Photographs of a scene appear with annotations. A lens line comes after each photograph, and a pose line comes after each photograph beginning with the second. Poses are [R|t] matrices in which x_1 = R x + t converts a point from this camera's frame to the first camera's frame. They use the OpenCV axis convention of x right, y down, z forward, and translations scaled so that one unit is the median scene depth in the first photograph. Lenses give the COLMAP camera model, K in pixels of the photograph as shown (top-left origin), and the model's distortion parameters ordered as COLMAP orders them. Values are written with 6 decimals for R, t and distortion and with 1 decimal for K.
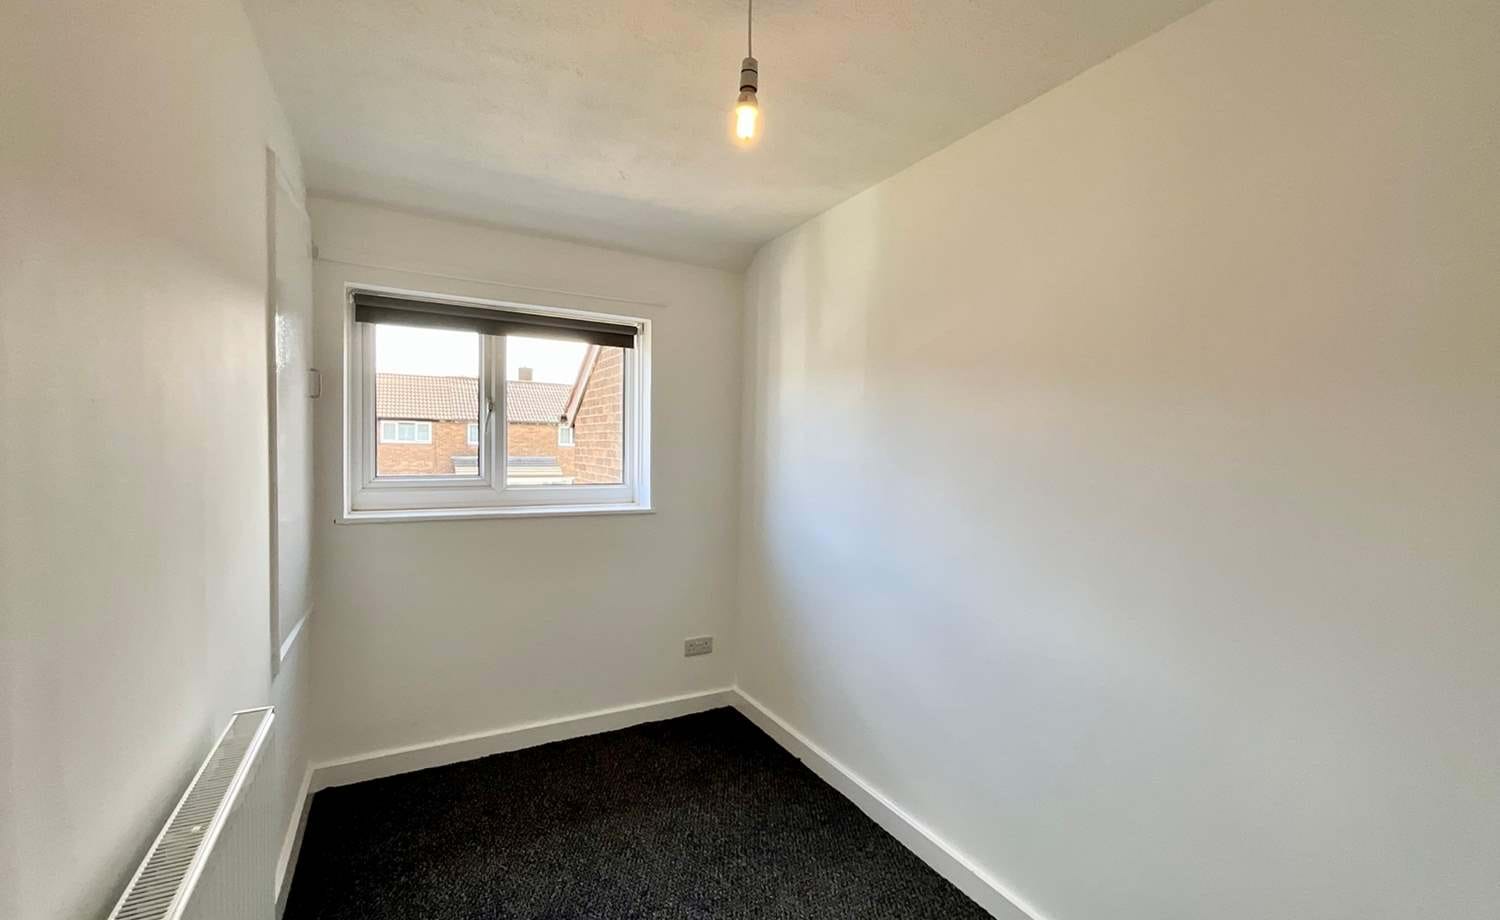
lens RADIAL K [[621.2, 0, 744.4], [0, 621.2, 463.2], [0, 0, 1]] dist [-0.003091, -0.000269]
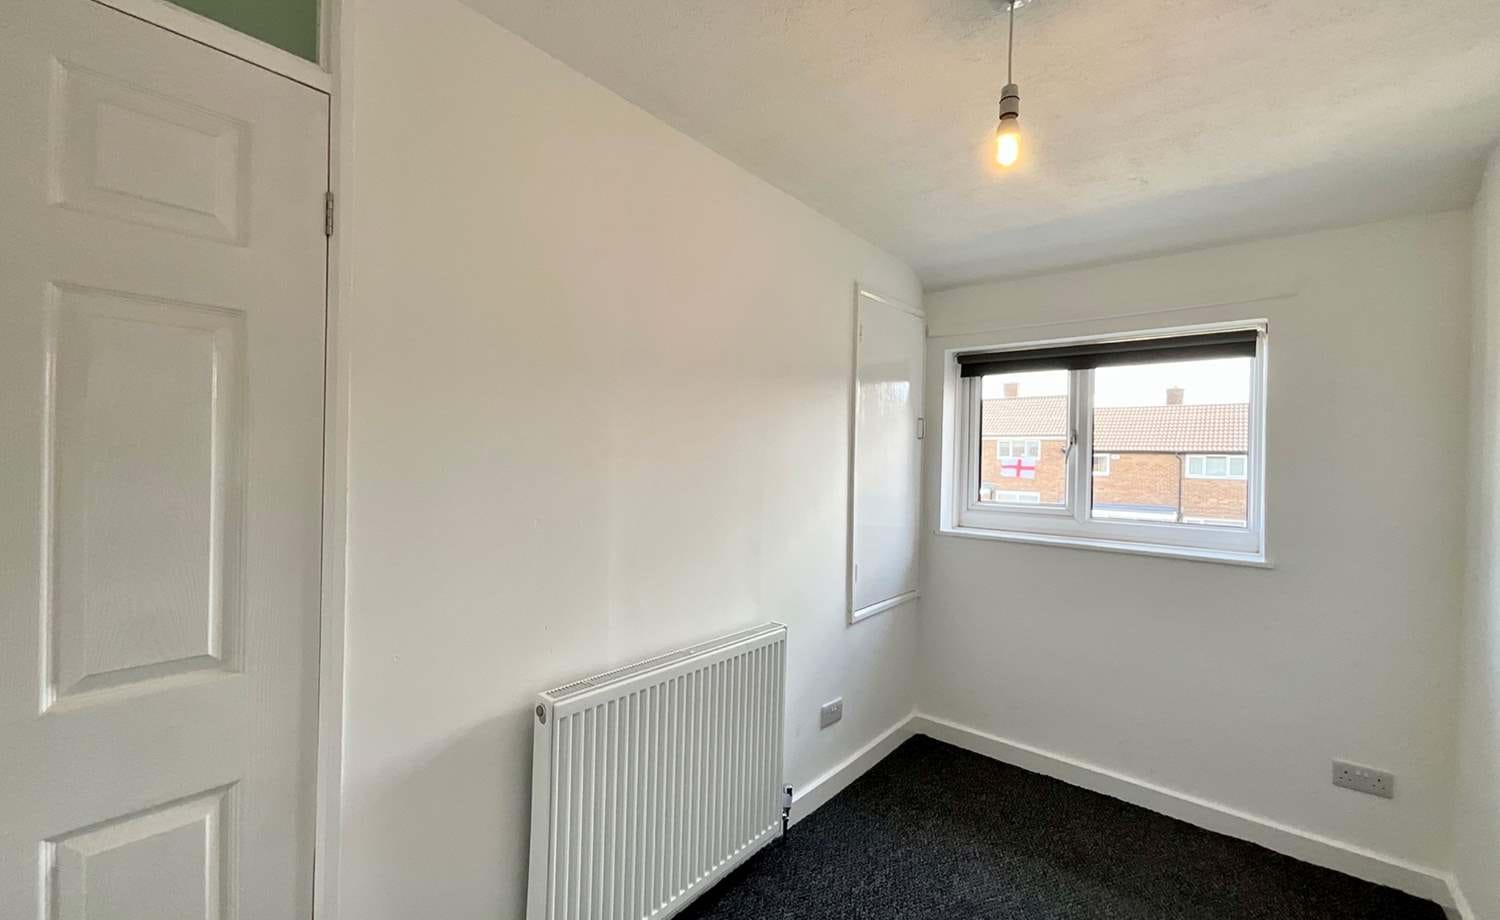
lens RADIAL K [[621.2, 0, 744.4], [0, 621.2, 463.2], [0, 0, 1]] dist [-0.003091, -0.000269]
pose [[0.341967, -0.008944, -0.939669, 0.367931], [-0.045098, 0.998646, -0.025918, 0.000156], [0.938629, 0.051240, 0.341101, 0.137085]]
